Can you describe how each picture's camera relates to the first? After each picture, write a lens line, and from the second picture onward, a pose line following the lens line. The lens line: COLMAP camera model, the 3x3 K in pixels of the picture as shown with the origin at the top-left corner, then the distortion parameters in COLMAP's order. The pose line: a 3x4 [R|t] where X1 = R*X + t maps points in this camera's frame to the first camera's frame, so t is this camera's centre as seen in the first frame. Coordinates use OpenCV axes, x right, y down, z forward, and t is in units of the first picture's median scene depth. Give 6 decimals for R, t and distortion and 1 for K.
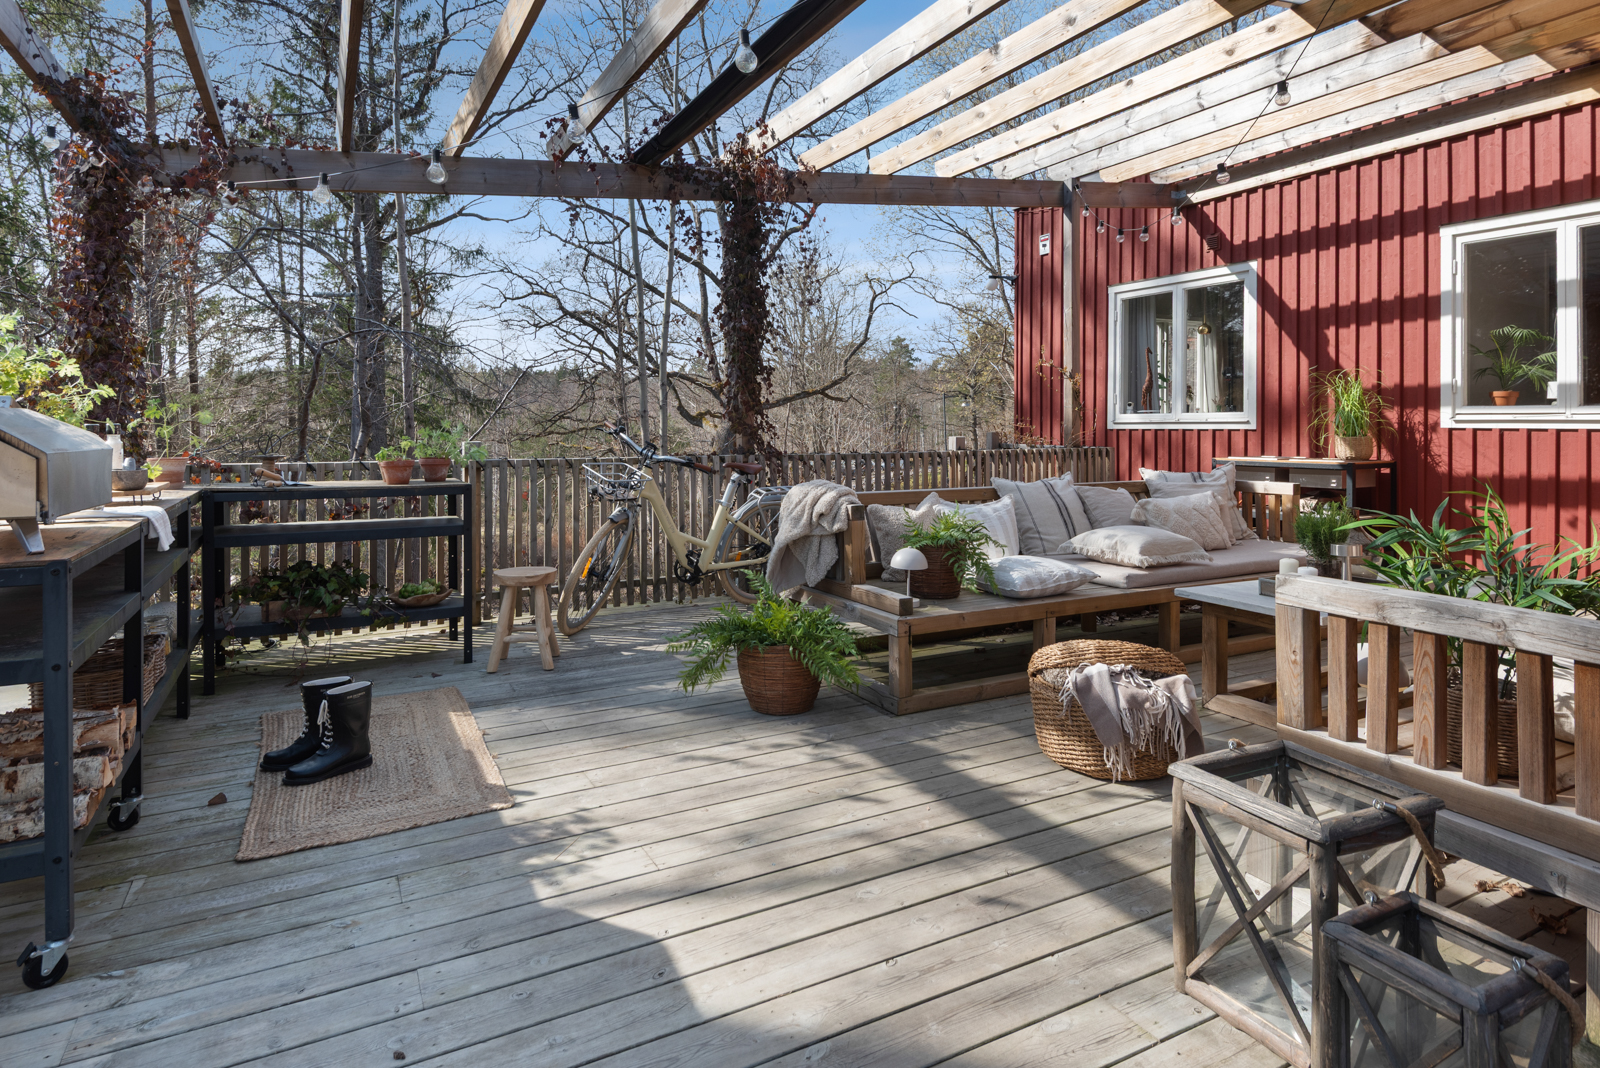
lens RADIAL K [[880.8, 0, 778.1], [0, 880.8, 437.0], [0, 0, 1]] dist [0.006792, -0.012243]
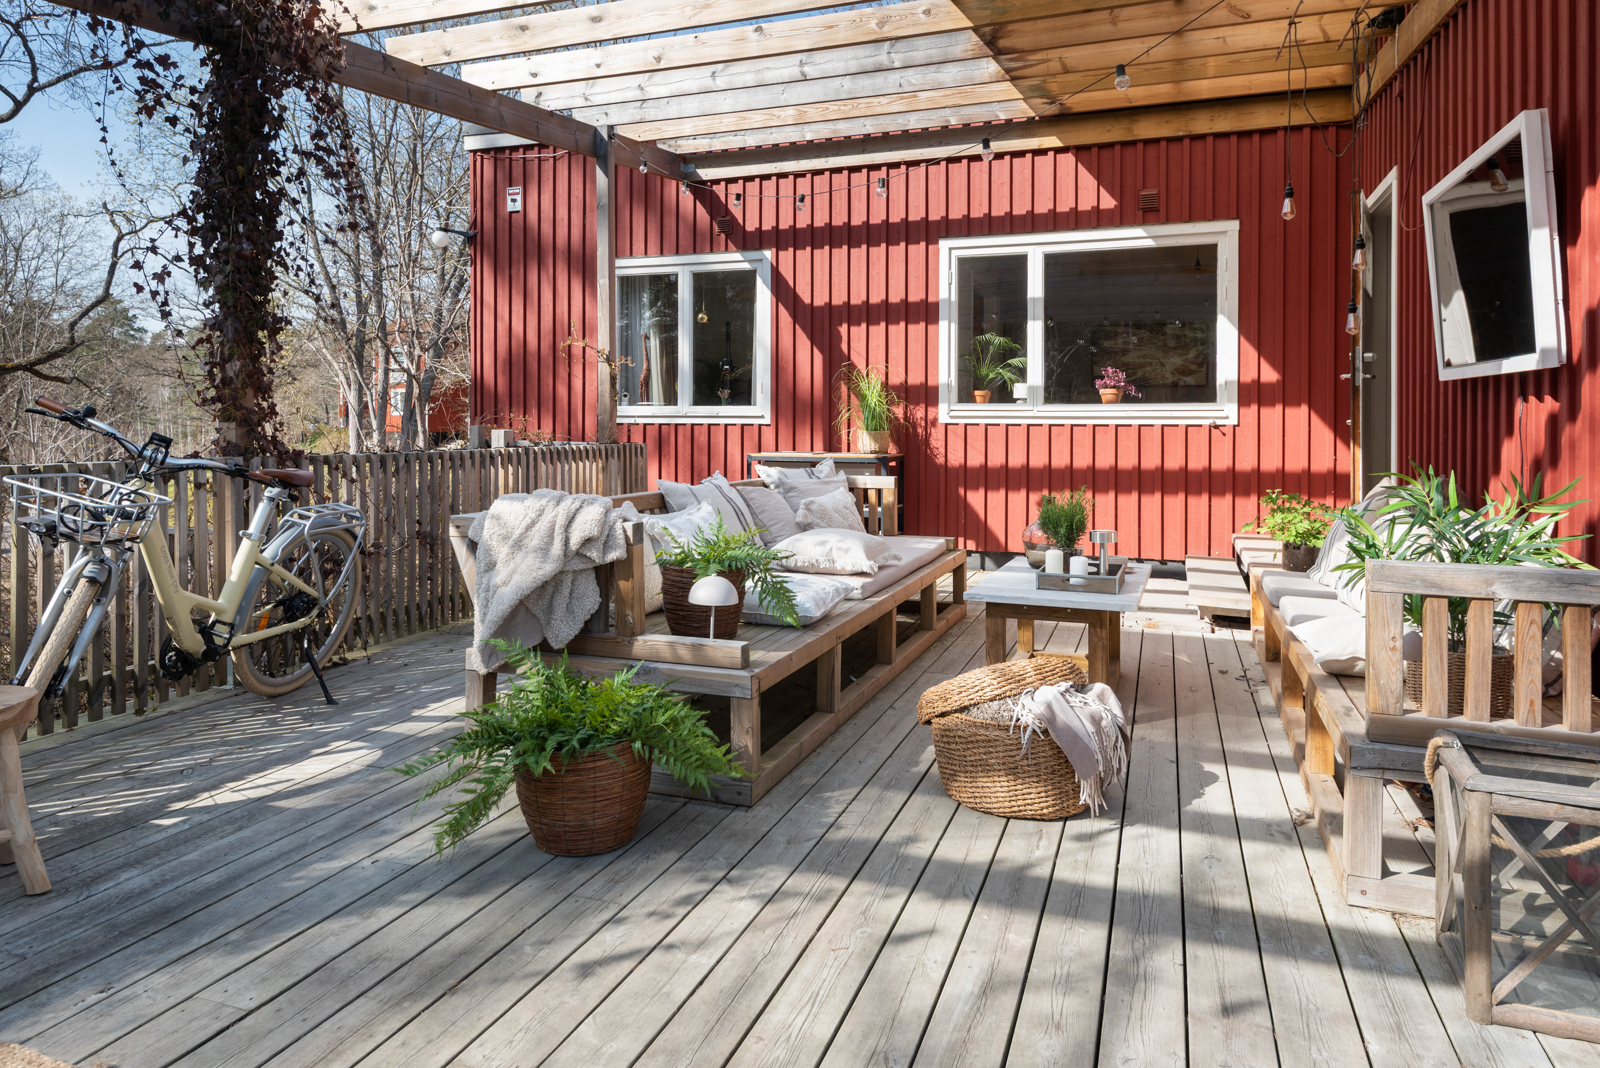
lens RADIAL K [[1006.5, 0, 789.3], [0, 1006.5, 425.8], [0, 0, 1]] dist [0.020430, -0.008874]
pose [[0.739280, 0.005687, 0.673374, -0.222796], [0.001023, 0.999954, -0.009568, 0.005018], [-0.673398, 0.007763, 0.739240, 0.199321]]
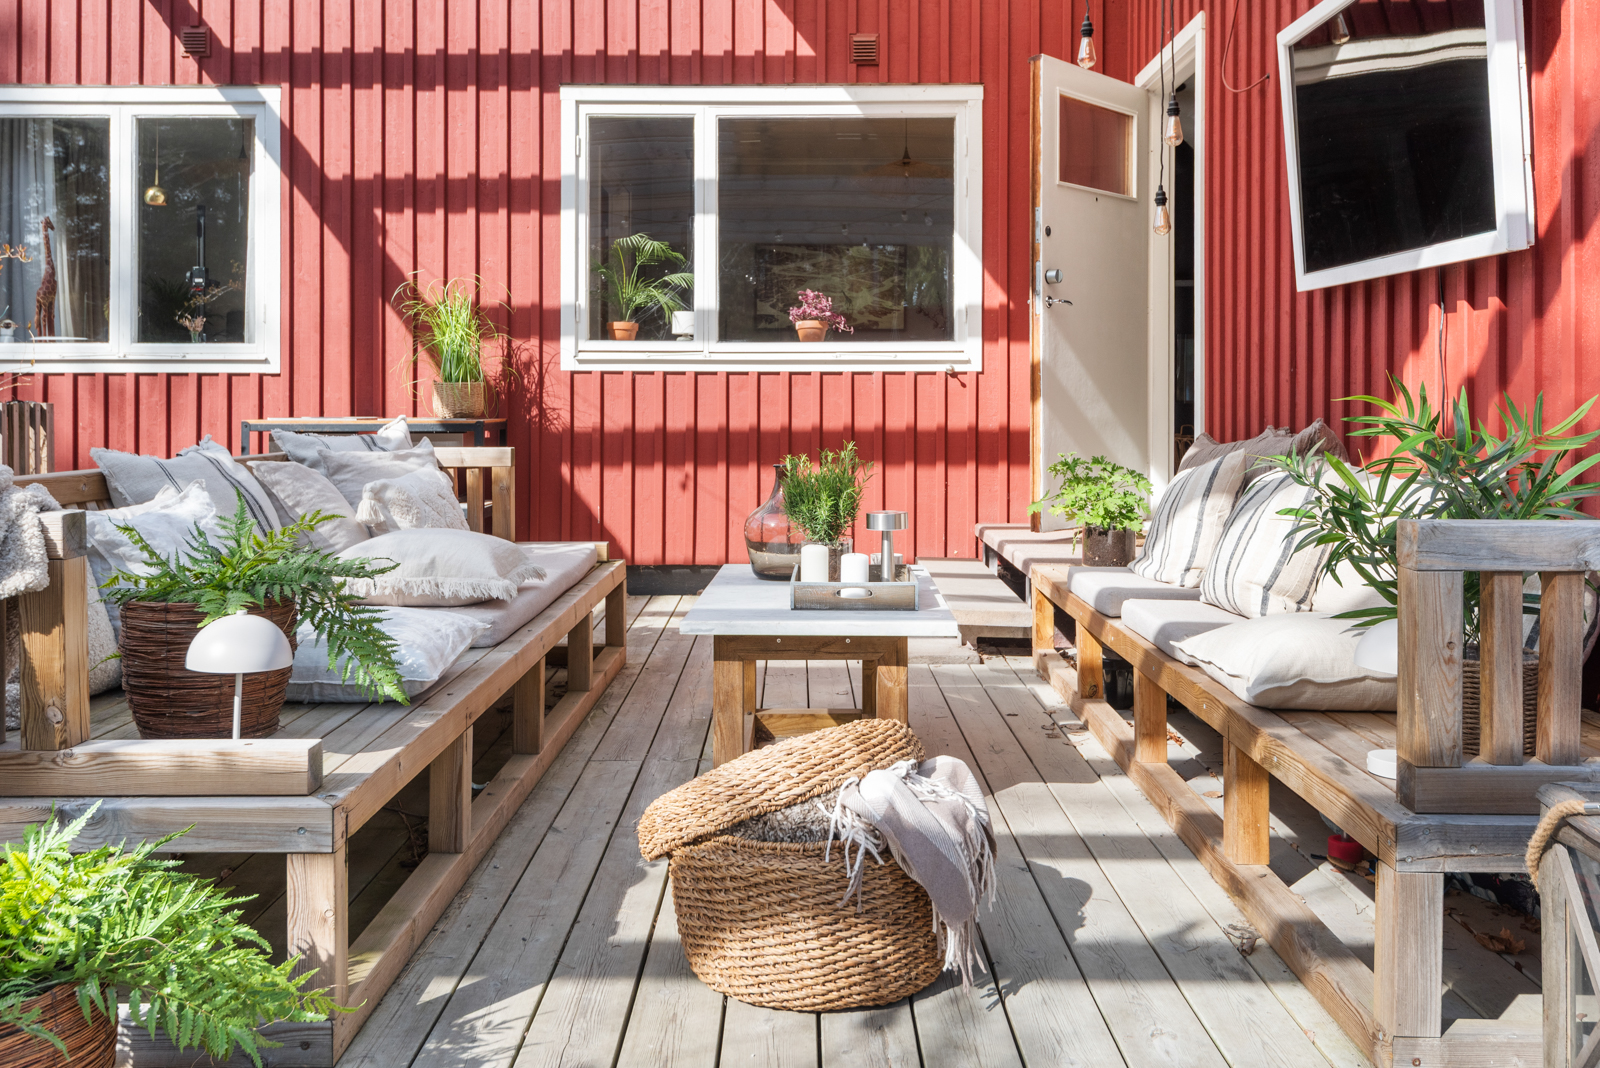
lens RADIAL K [[1412.8, 0, 797.1], [0, 1412.8, 399.3], [0, 0, 1]] dist [0.010476, -0.004586]
pose [[0.459406, 0.004830, 0.888213, -0.164252], [0.008500, 0.999916, -0.009833, 0.025651], [-0.888186, 0.012067, 0.459326, 0.308230]]
